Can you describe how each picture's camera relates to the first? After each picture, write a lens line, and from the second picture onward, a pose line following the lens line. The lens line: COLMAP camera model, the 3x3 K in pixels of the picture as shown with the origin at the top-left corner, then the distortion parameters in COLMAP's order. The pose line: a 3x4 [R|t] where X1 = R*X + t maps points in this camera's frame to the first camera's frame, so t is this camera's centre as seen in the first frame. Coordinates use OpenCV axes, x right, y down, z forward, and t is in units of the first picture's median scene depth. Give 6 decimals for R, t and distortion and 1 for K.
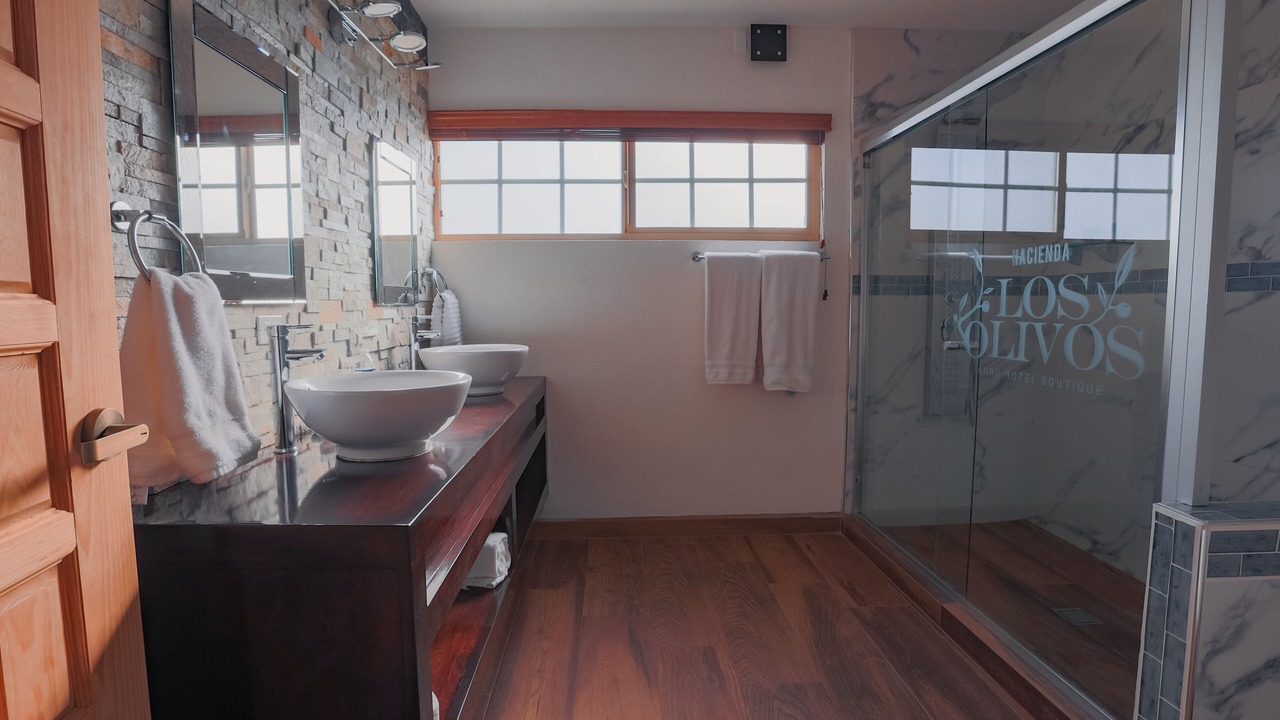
lens RADIAL K [[624.4, 0, 640.0], [0, 624.4, 360.0], [0, 0, 1]] dist [-0.010146, 0.001806]
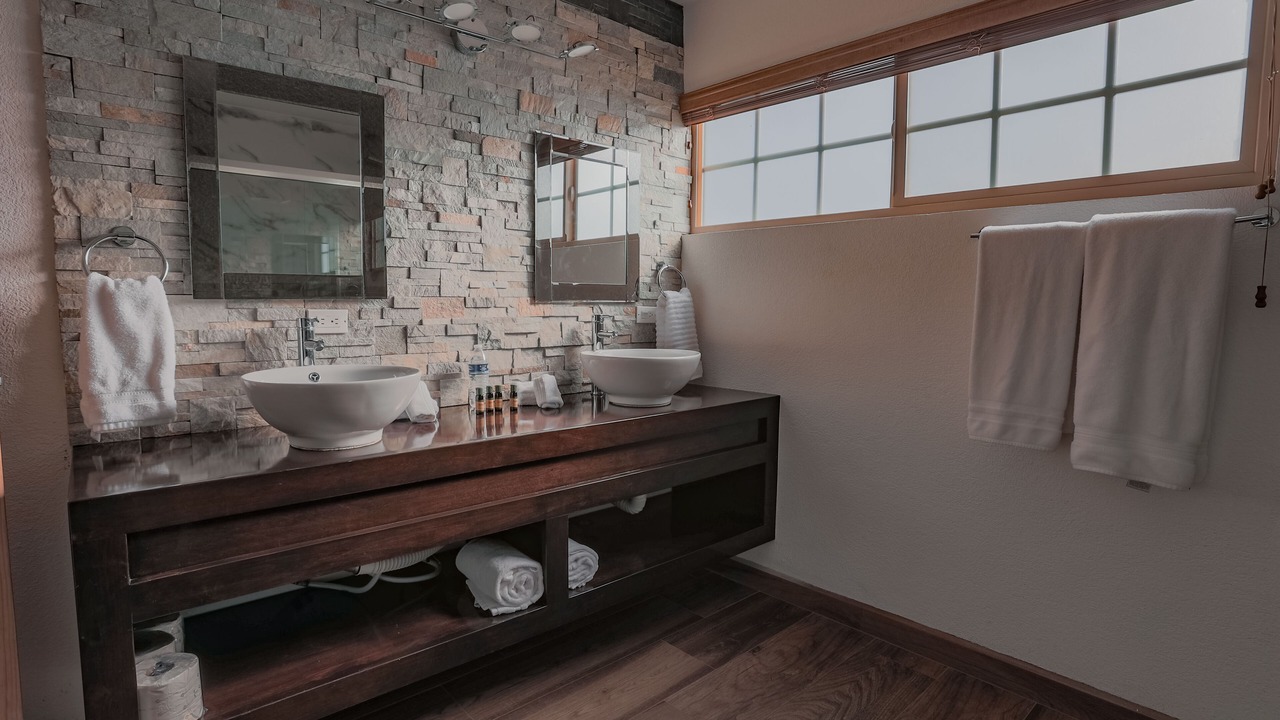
lens RADIAL K [[651.4, 0, 640.0], [0, 651.4, 360.0], [0, 0, 1]] dist [-0.028873, 0.000308]
pose [[0.660380, 0.081263, -0.746521, 0.368428], [-0.082306, 0.995971, 0.035608, -0.035512], [0.746407, 0.037929, 0.664408, 0.326191]]
